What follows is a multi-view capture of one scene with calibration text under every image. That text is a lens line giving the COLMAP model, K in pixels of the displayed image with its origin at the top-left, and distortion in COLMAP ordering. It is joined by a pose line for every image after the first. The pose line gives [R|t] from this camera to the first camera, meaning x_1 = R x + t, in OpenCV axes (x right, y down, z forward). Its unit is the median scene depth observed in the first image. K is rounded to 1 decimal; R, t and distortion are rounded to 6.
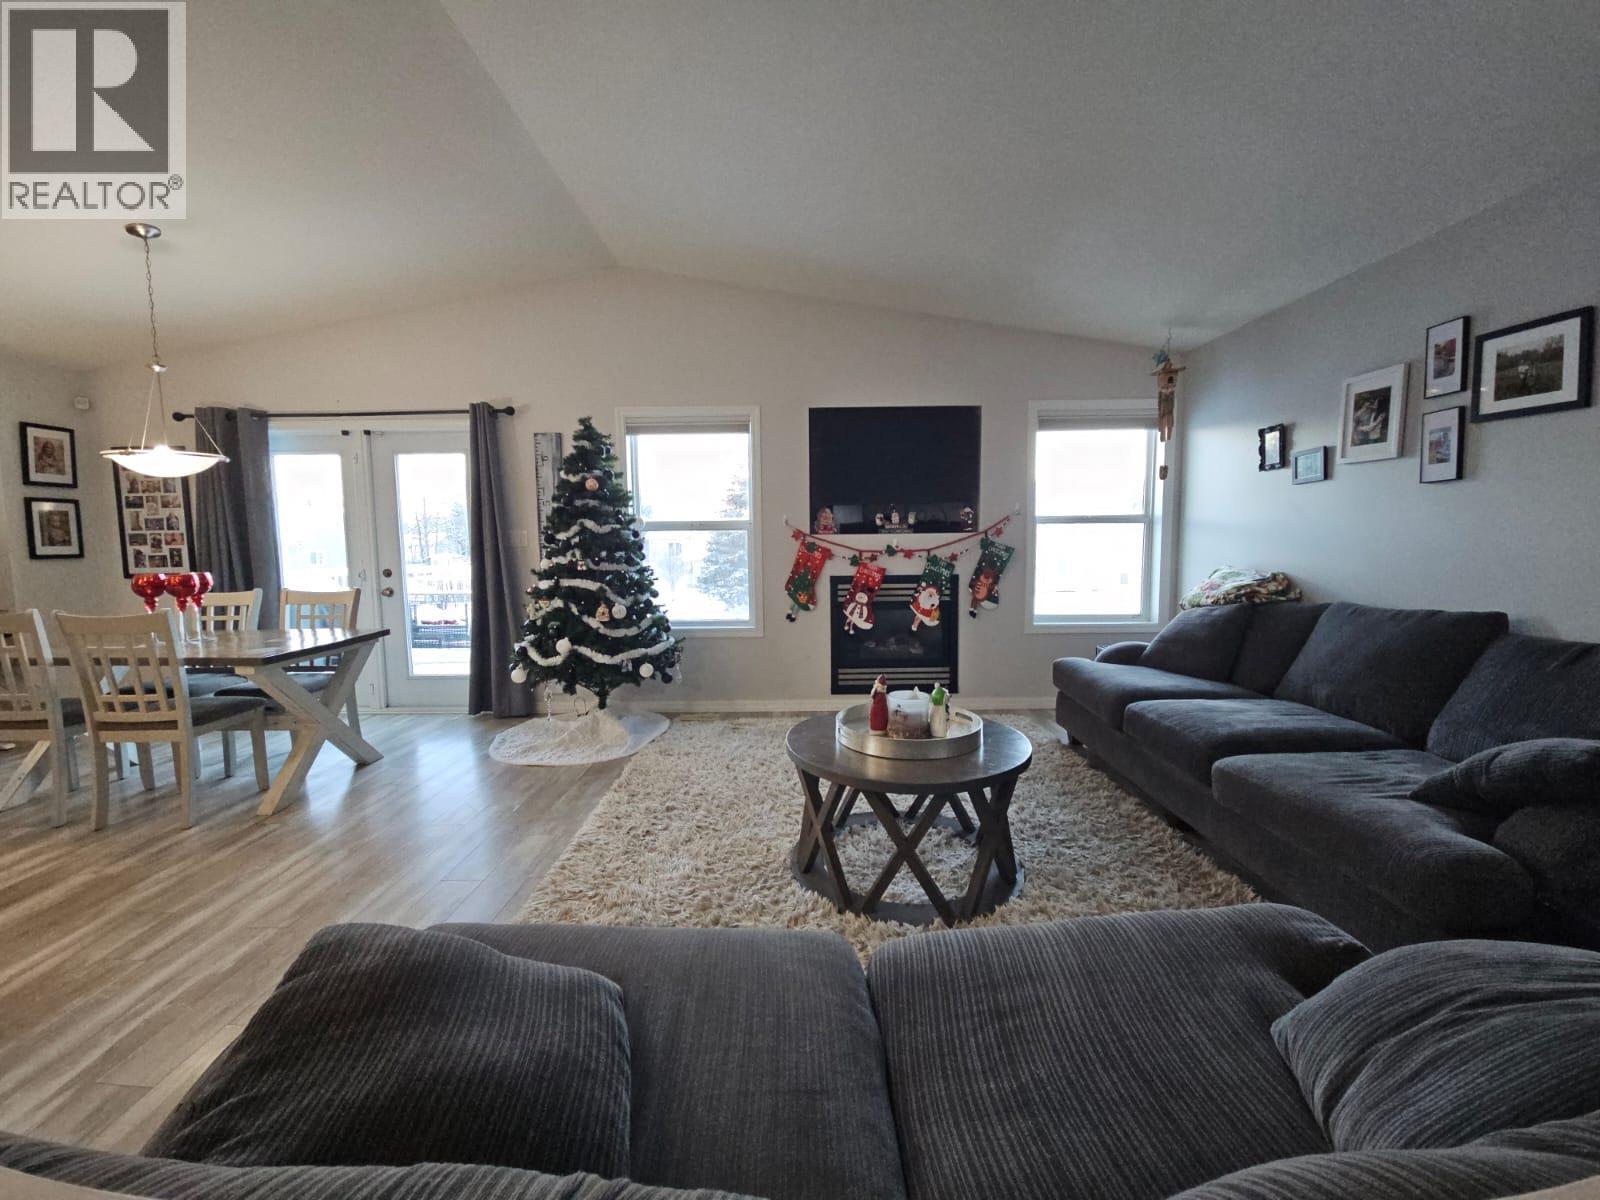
lens RADIAL K [[646.0, 0, 798.4], [0, 646.0, 597.7], [0, 0, 1]] dist [0.011753, -0.008727]
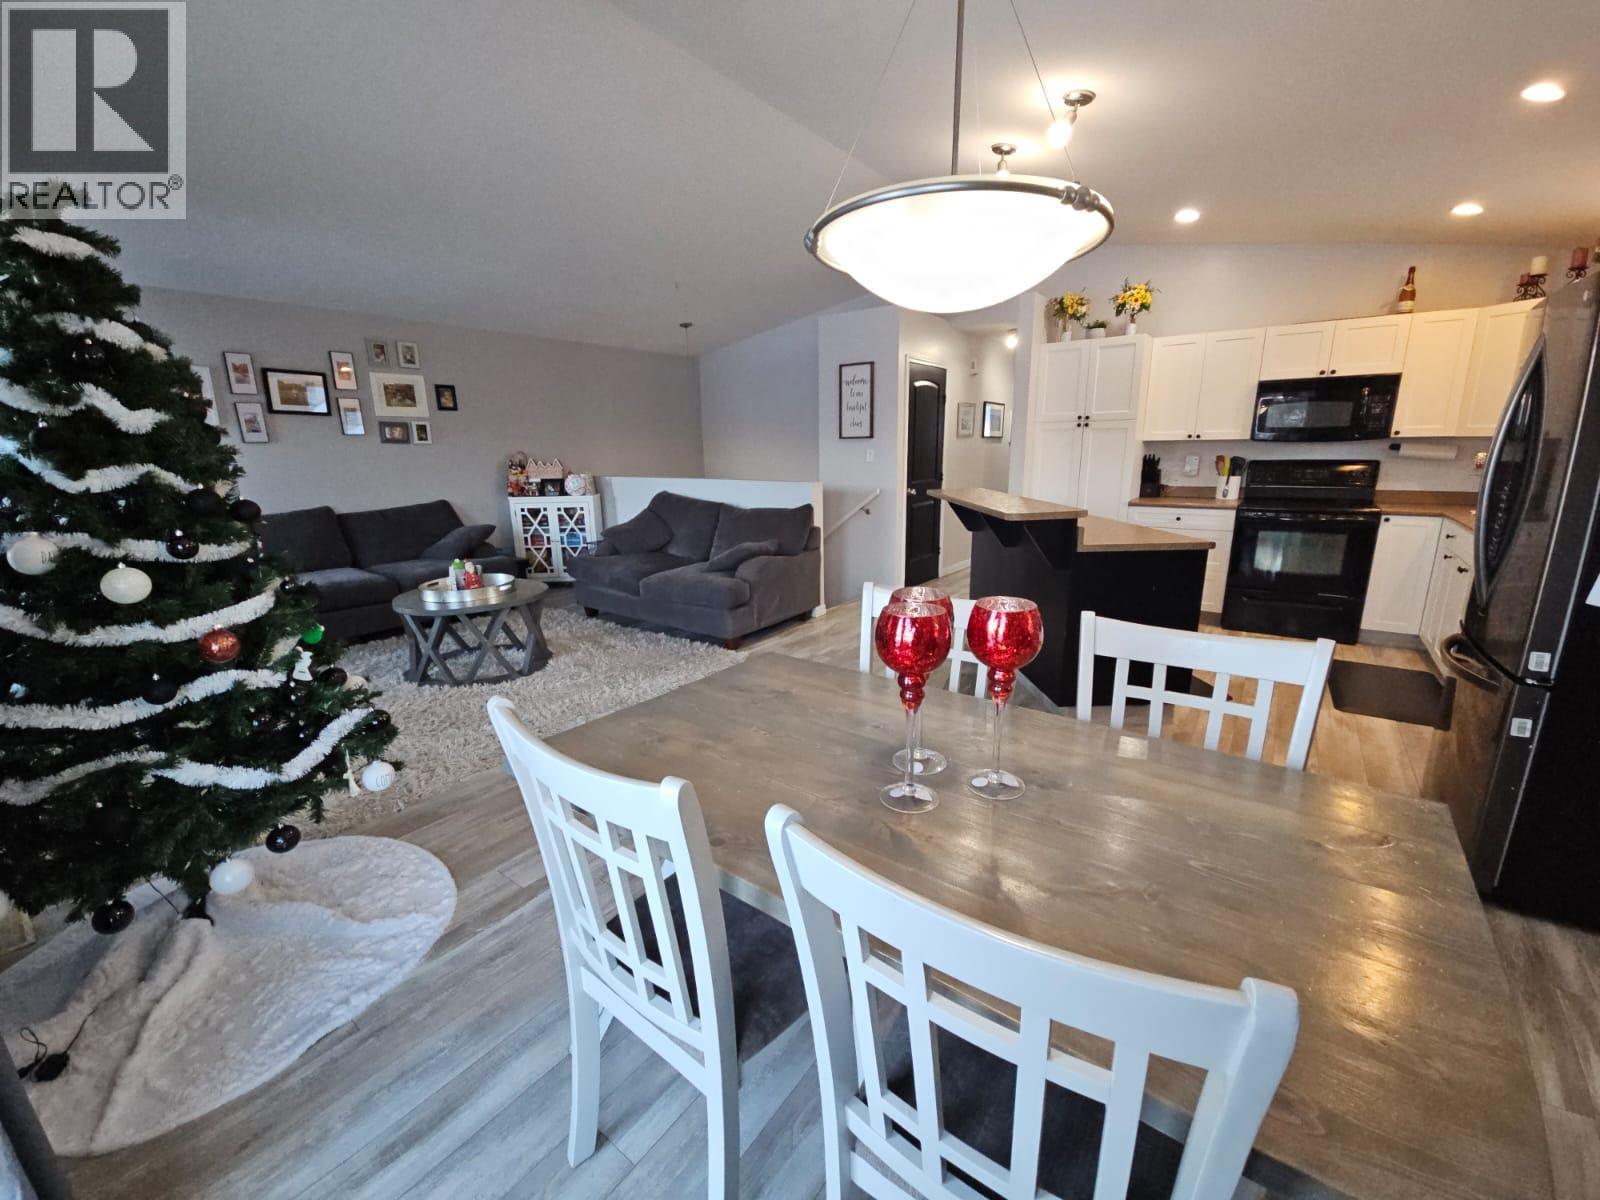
lens RADIAL K [[646.0, 0, 799.5], [0, 646.0, 600.1], [0, 0, 1]] dist [0.011753, -0.008727]
pose [[-0.810097, -0.114254, 0.575056, -0.797237], [0.076423, 0.951883, 0.296781, -0.106270], [-0.581294, 0.284369, -0.762385, 0.954478]]
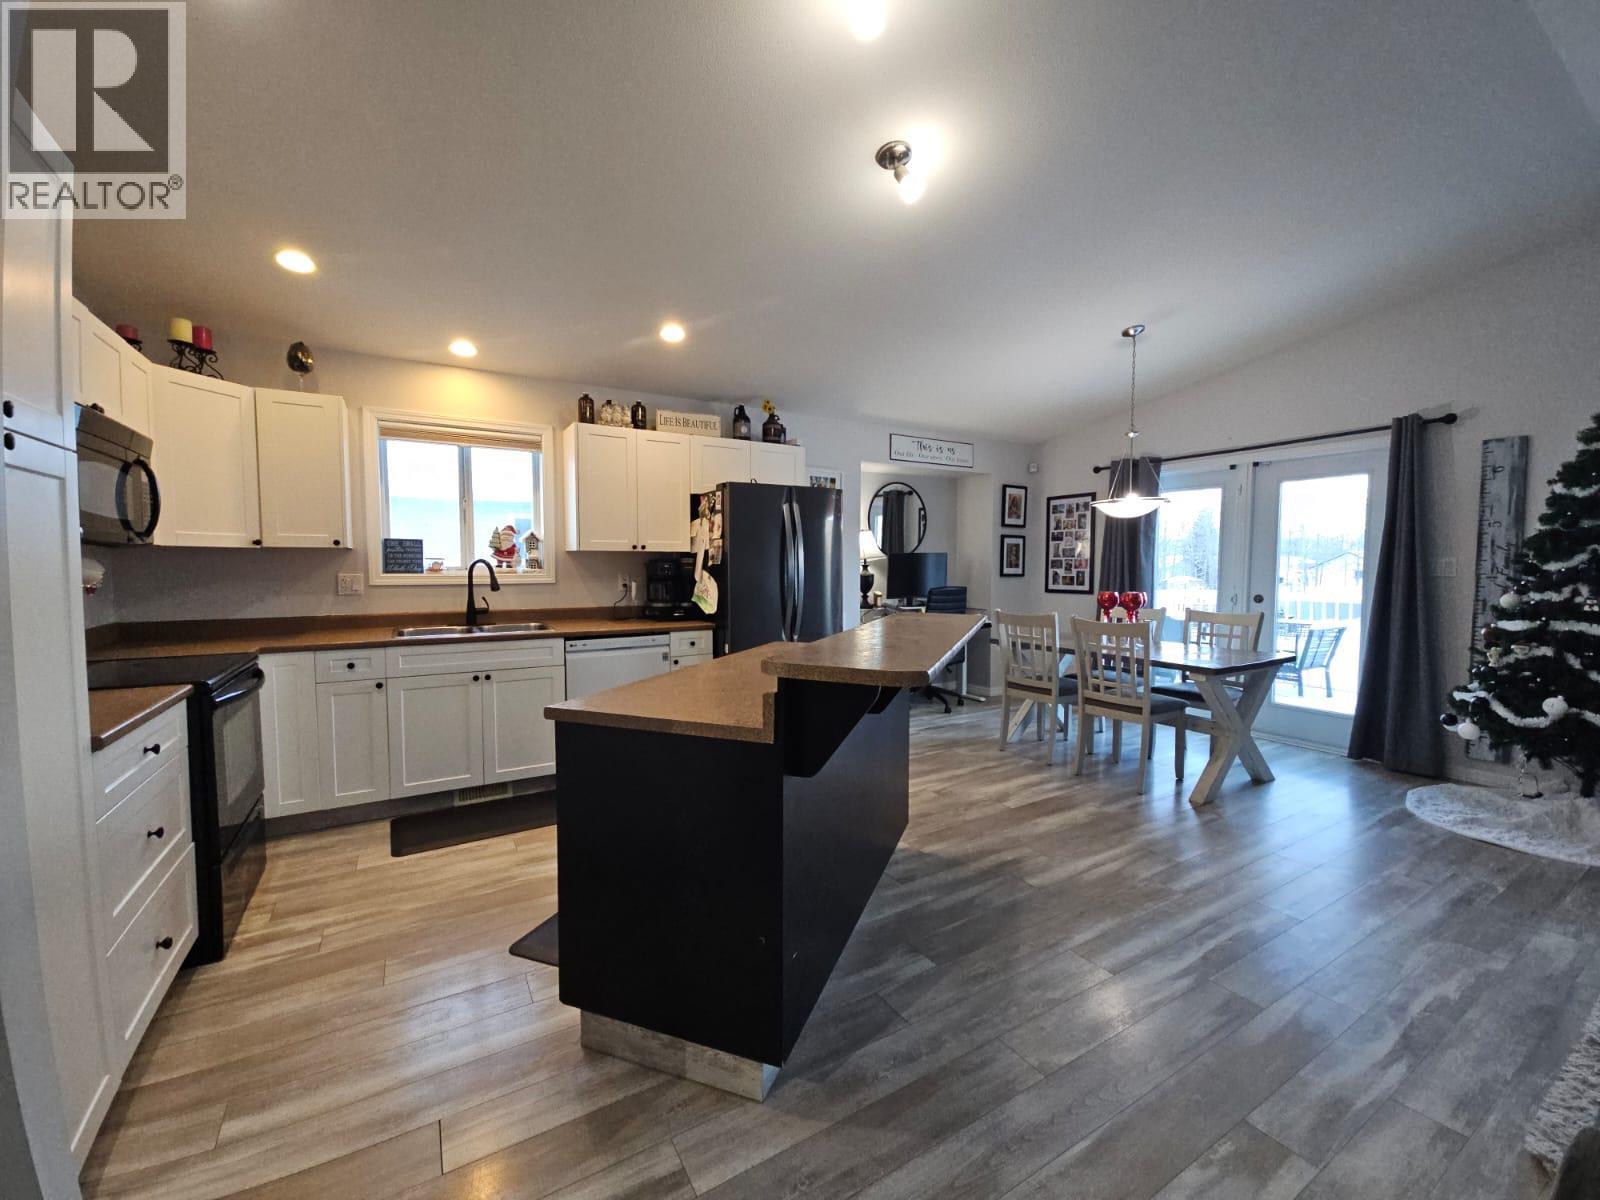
lens RADIAL K [[646.0, 0, 800.5], [0, 646.0, 600.6], [0, 0, 1]] dist [0.011753, -0.008727]
pose [[0.522719, 0.058458, -0.850499, -0.148939], [-0.083494, 0.996360, 0.017168, 0.007982], [0.848407, 0.062037, 0.525697, -0.161273]]
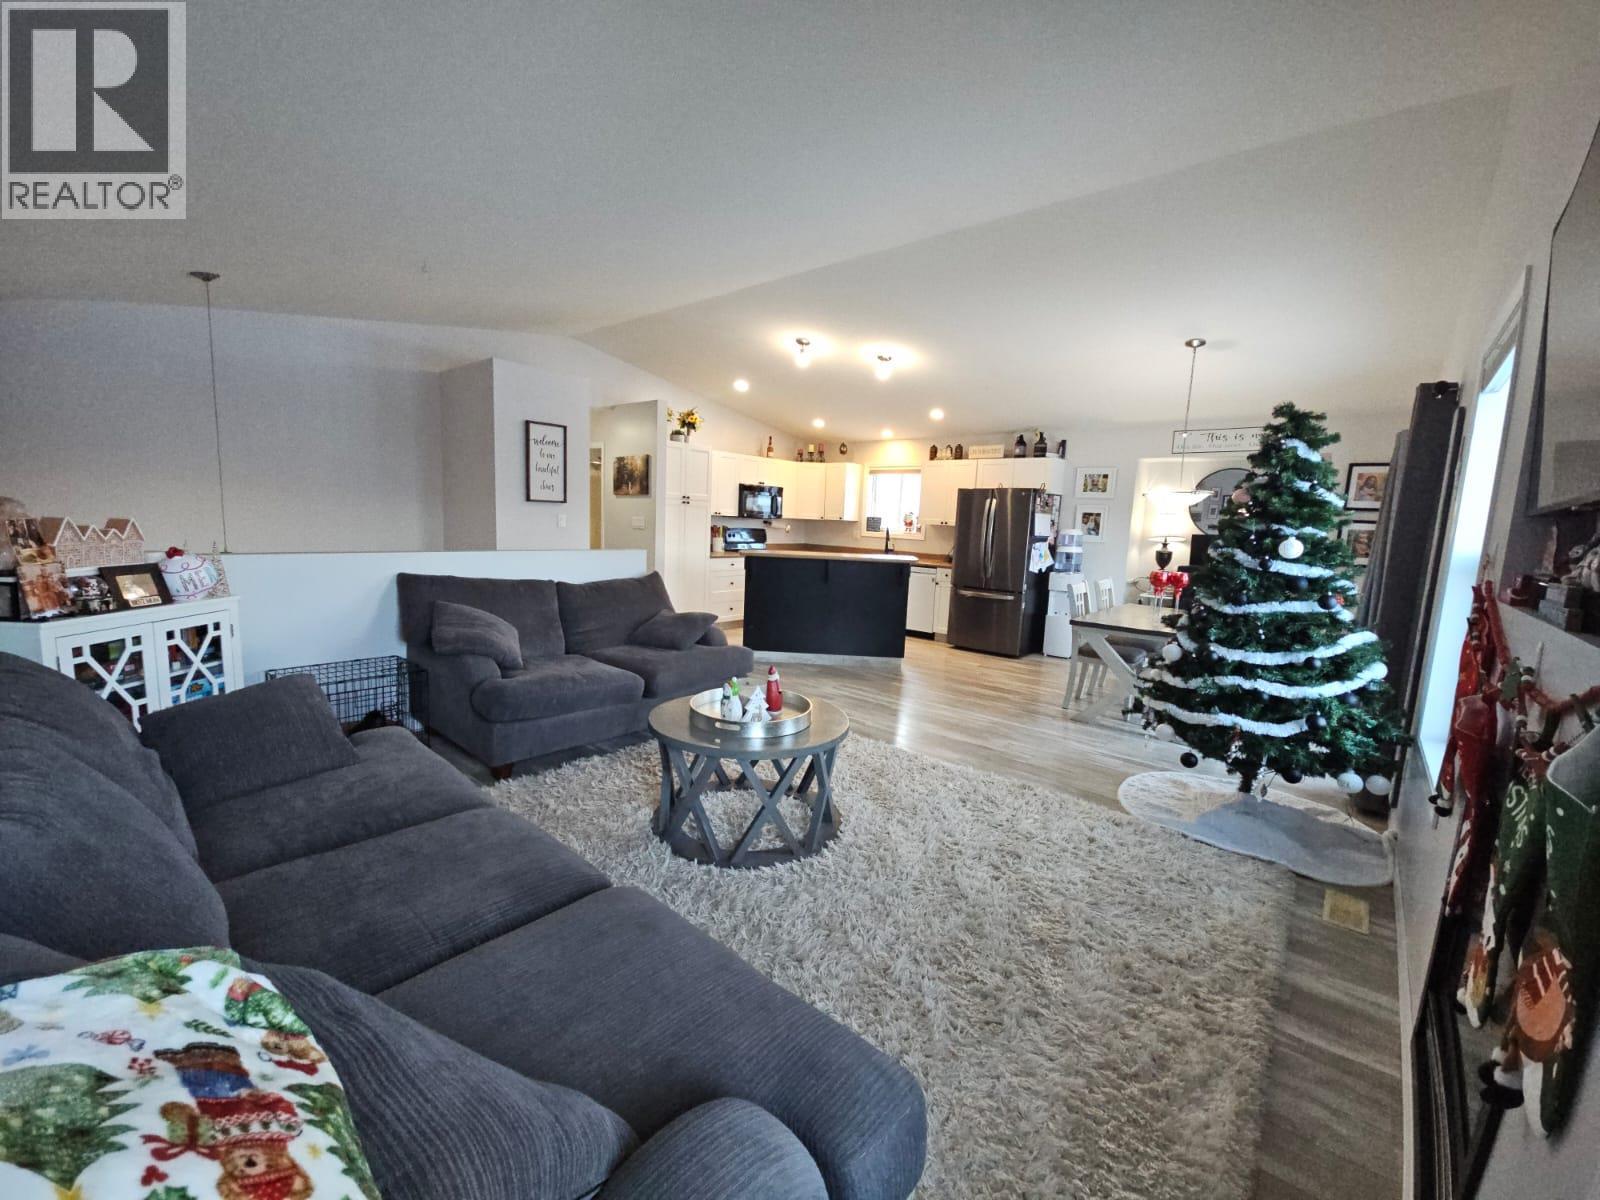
lens RADIAL K [[646.0, 0, 799.1], [0, 646.0, 600.6], [0, 0, 1]] dist [0.011753, -0.008727]
pose [[-0.645267, 0.082359, -0.759505, 0.532339], [-0.104656, 0.975269, 0.194671, -0.126012], [0.756755, 0.205101, -0.620690, 0.941840]]
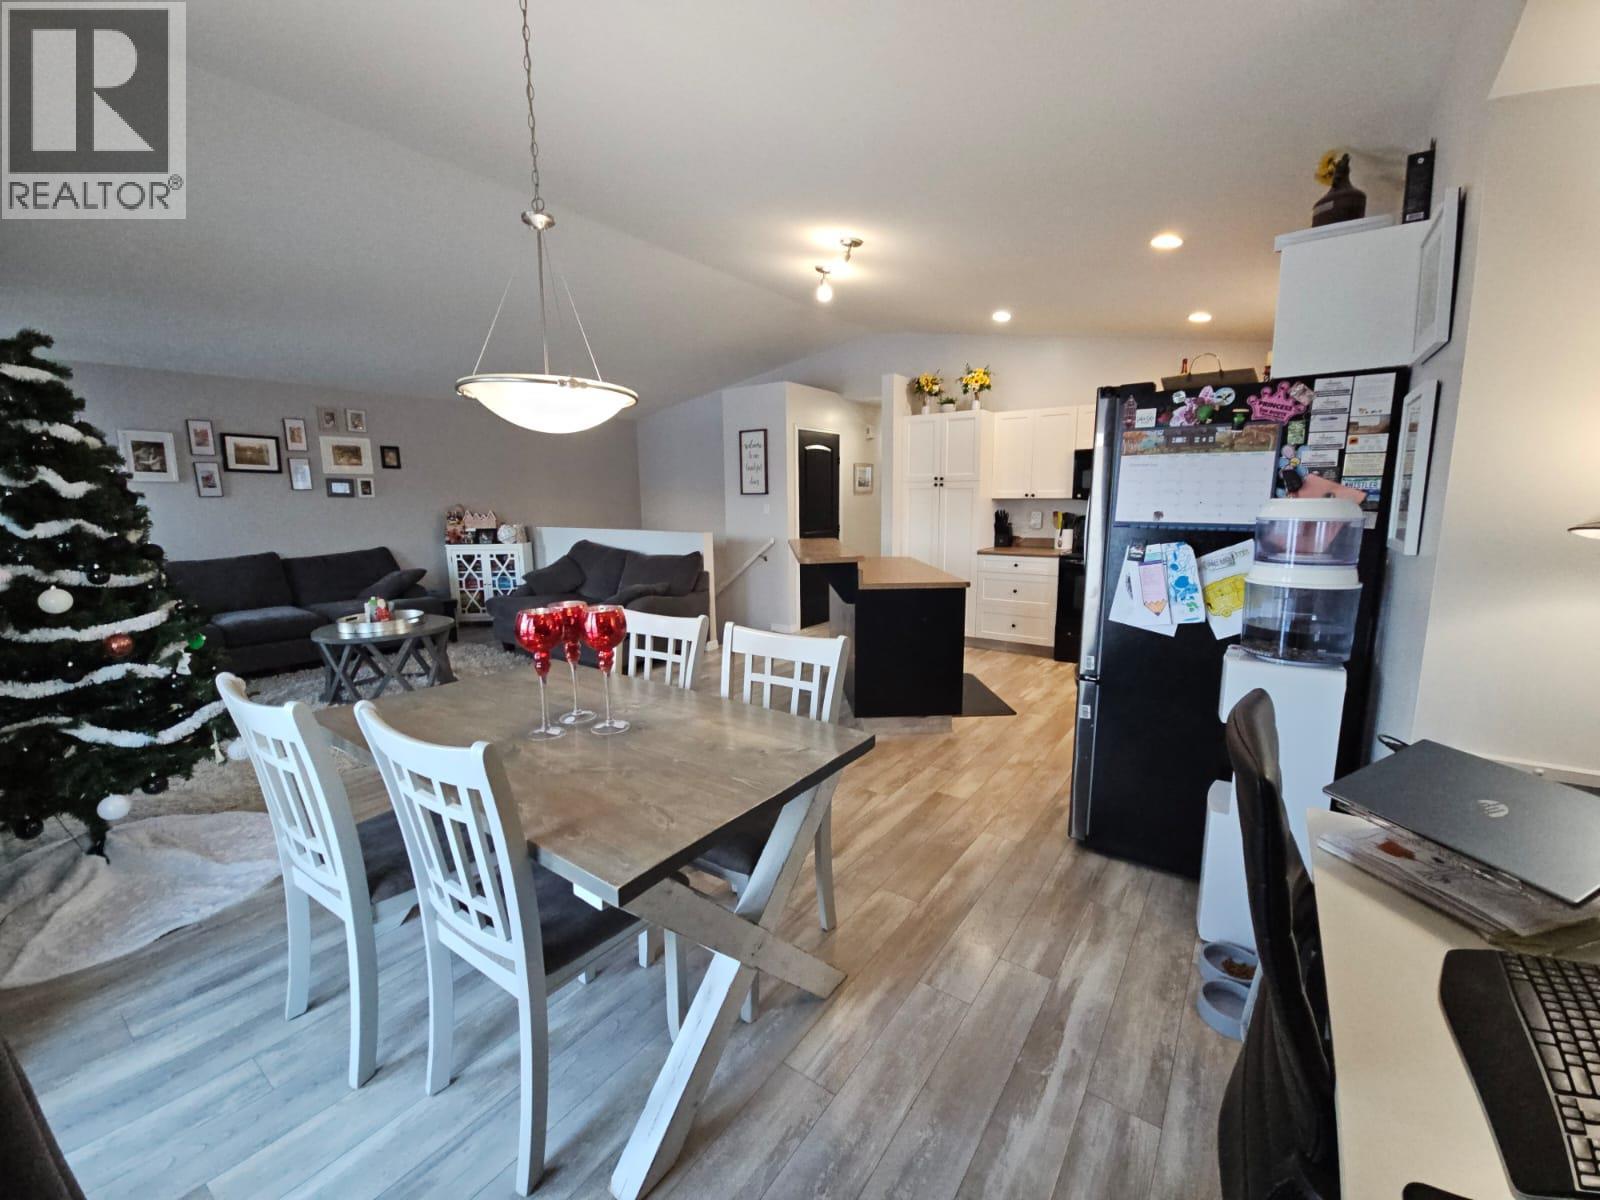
lens RADIAL K [[646.0, 0, 800.7], [0, 646.0, 599.3], [0, 0, 1]] dist [0.011753, -0.008727]
pose [[-0.819205, -0.071648, 0.569007, -1.048680], [0.070620, 0.972012, 0.224065, -0.111774], [-0.569136, 0.223738, -0.791218, 0.964365]]
